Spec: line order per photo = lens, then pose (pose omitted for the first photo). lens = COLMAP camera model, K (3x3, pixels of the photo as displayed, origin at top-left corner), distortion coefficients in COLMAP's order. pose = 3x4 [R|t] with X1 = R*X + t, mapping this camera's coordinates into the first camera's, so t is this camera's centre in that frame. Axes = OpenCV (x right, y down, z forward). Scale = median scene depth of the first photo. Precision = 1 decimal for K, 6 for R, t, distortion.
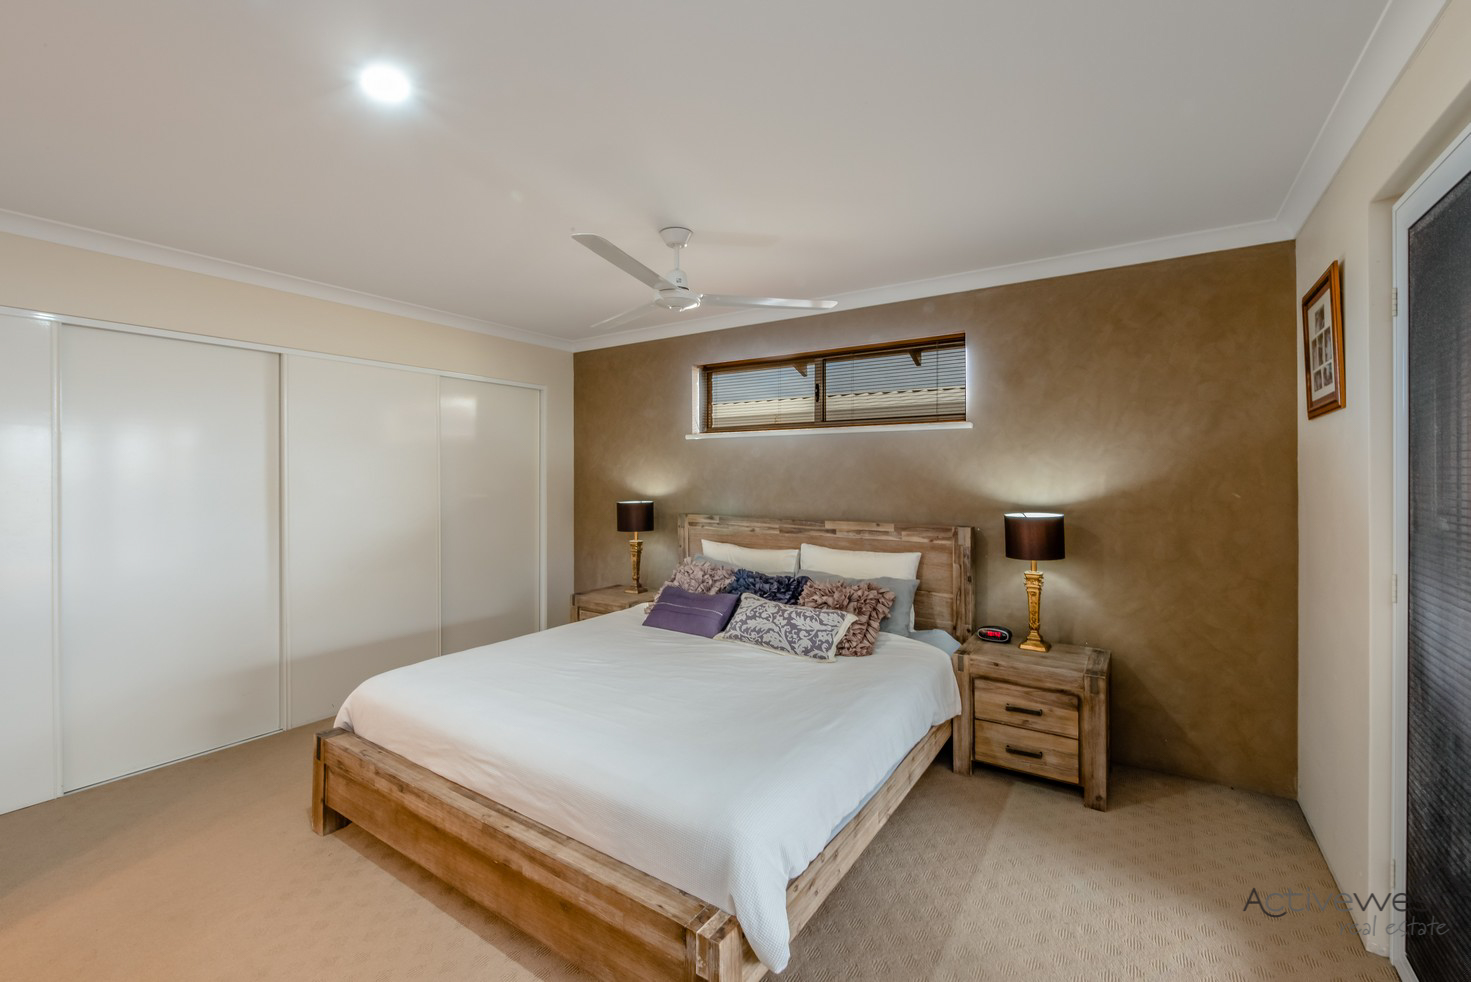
lens RADIAL K [[609.1, 0, 735.5], [0, 609.1, 491.0], [0, 0, 1]] dist [0.001570, 0.000132]
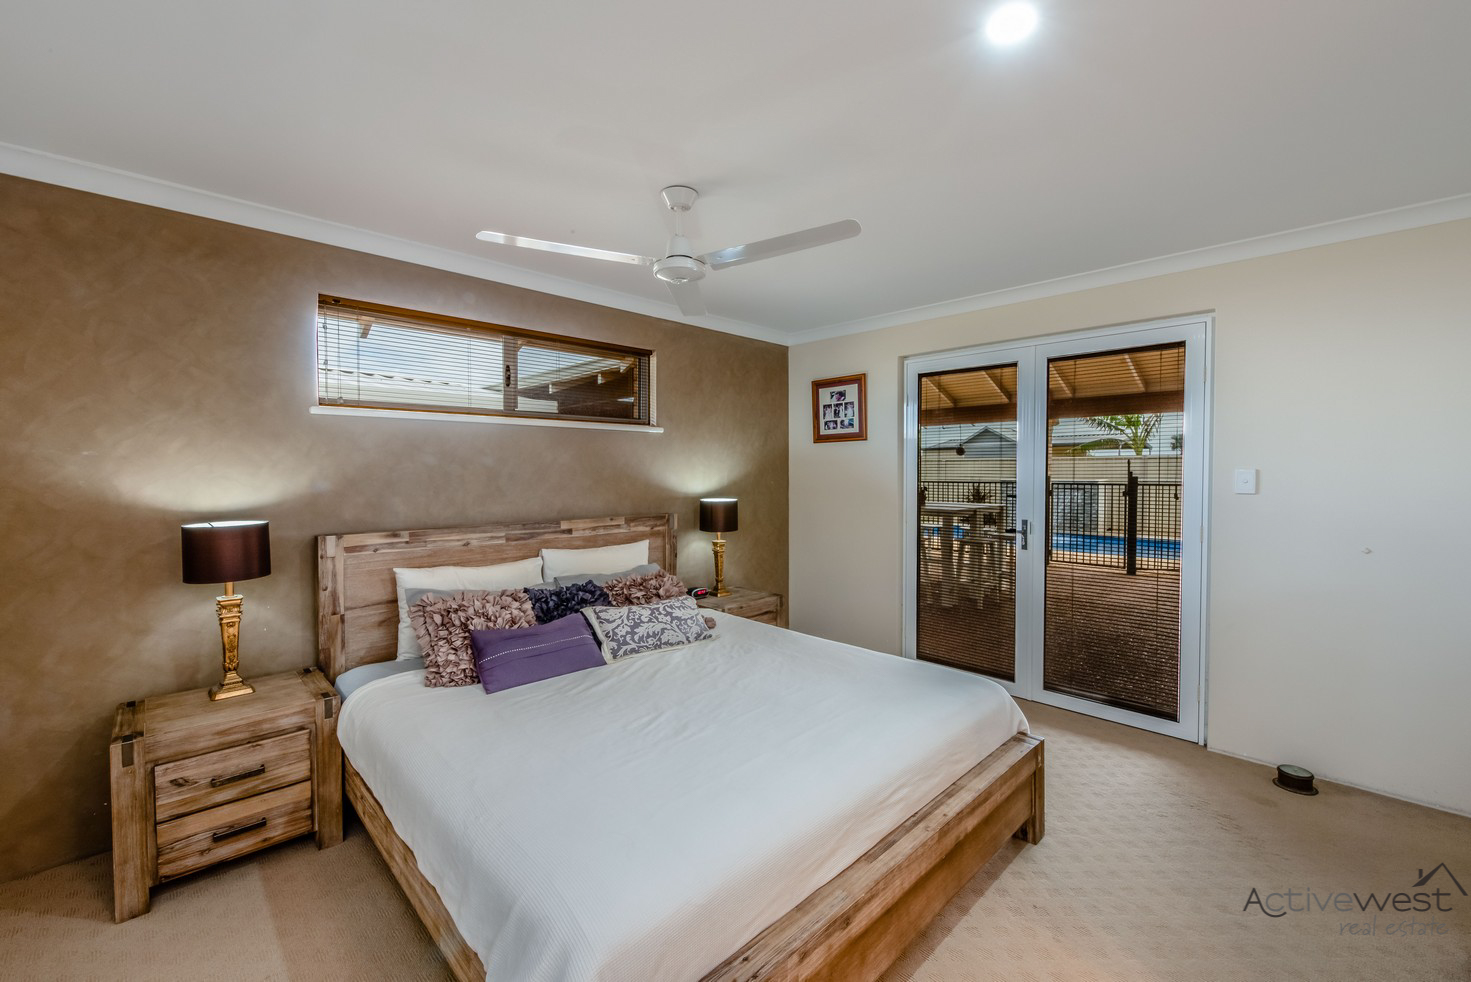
lens RADIAL K [[609.1, 0, 735.5], [0, 609.1, 491.0], [0, 0, 1]] dist [0.001570, 0.000132]
pose [[0.209263, -0.029998, 0.977399, -0.749879], [0.031873, 0.999208, 0.023843, -0.010883], [-0.977340, 0.026163, 0.210053, 0.588573]]
